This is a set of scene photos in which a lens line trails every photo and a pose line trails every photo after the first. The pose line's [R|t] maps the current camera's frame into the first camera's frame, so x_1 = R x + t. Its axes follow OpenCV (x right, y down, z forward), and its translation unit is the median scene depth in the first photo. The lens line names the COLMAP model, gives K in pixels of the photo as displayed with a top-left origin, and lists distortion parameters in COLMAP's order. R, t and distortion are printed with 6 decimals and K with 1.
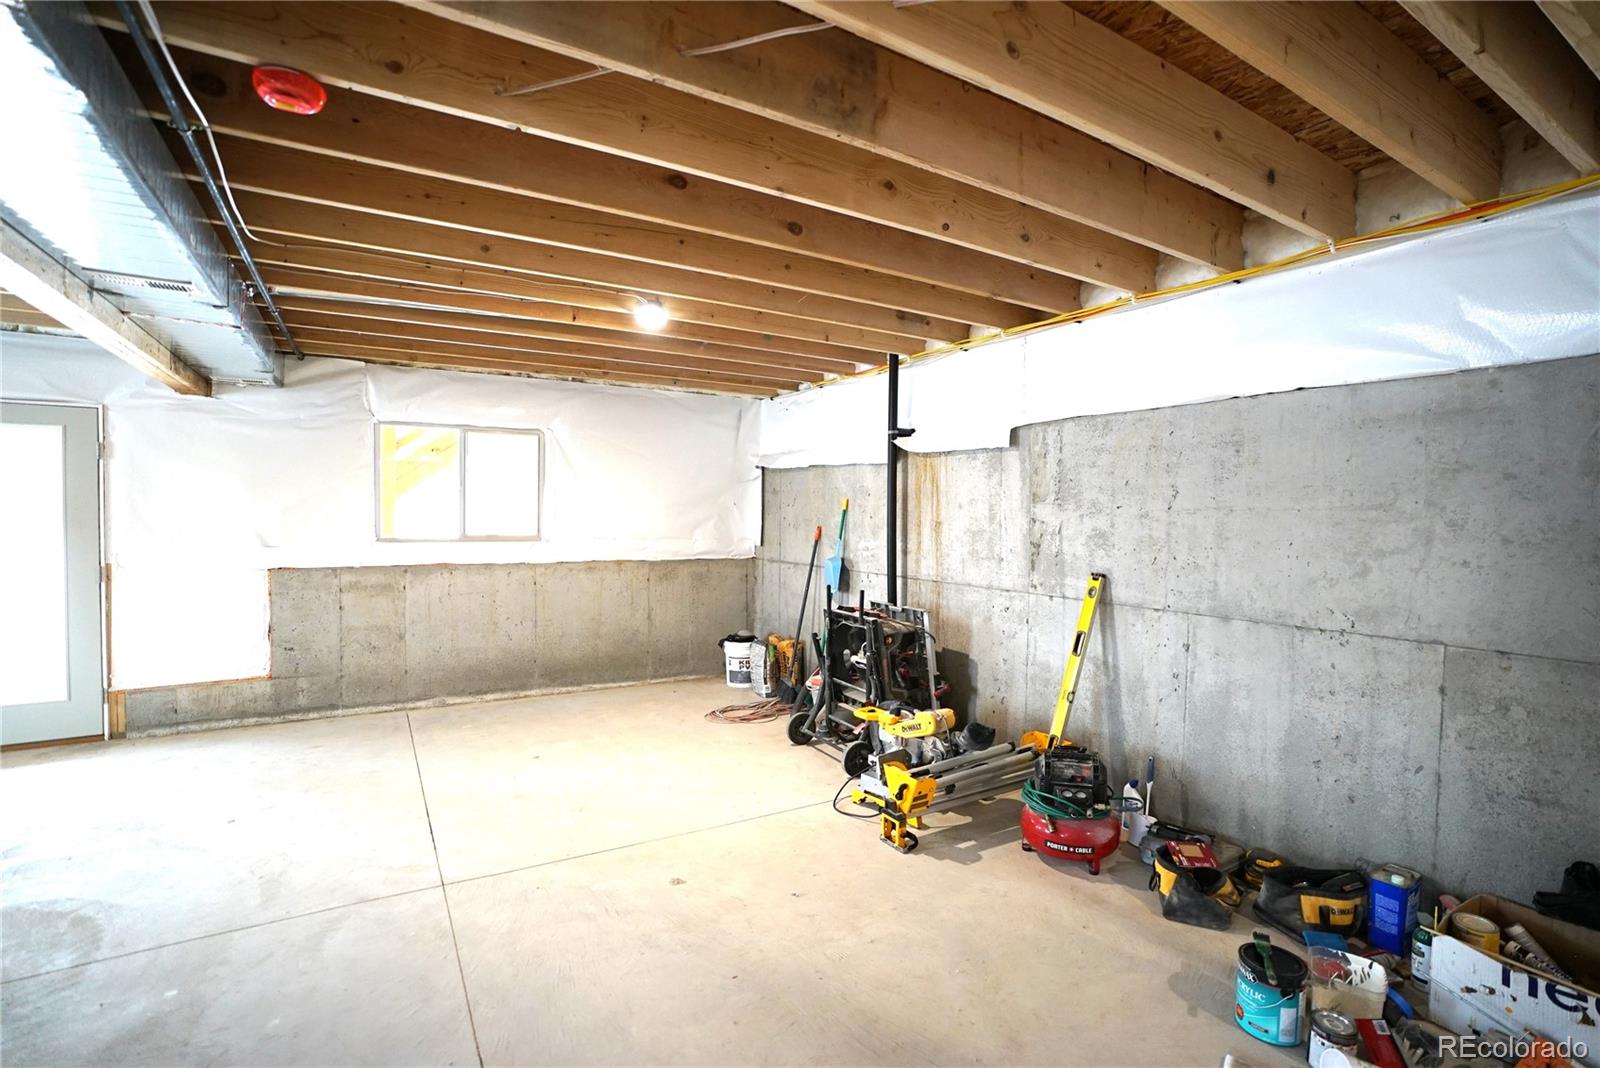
lens RADIAL K [[742.0, 0, 800.0], [0, 742.0, 534.0], [0, 0, 1]] dist [-0.076223, 0.030744]
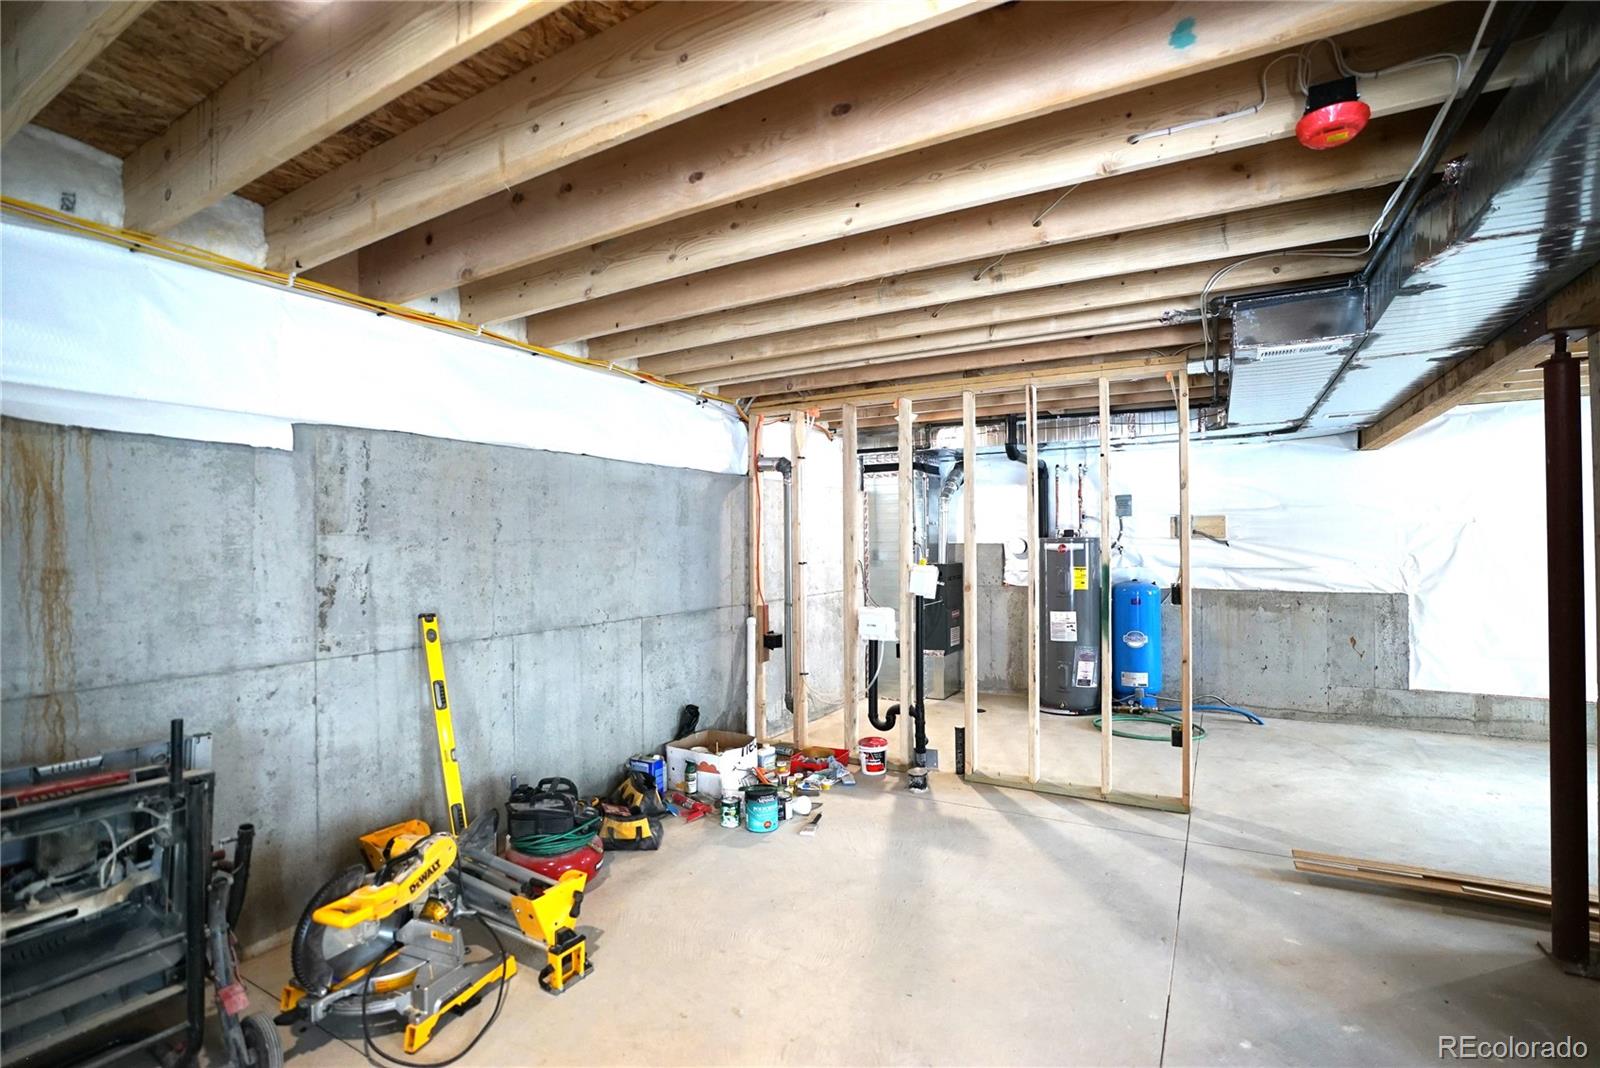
lens RADIAL K [[742.0, 0, 800.0], [0, 742.0, 534.0], [0, 0, 1]] dist [-0.076223, 0.030744]
pose [[-0.491663, 0.004683, 0.870773, -0.603899], [0.028228, 0.999546, 0.010563, -0.041014], [-0.870328, 0.029773, -0.491572, 1.073926]]
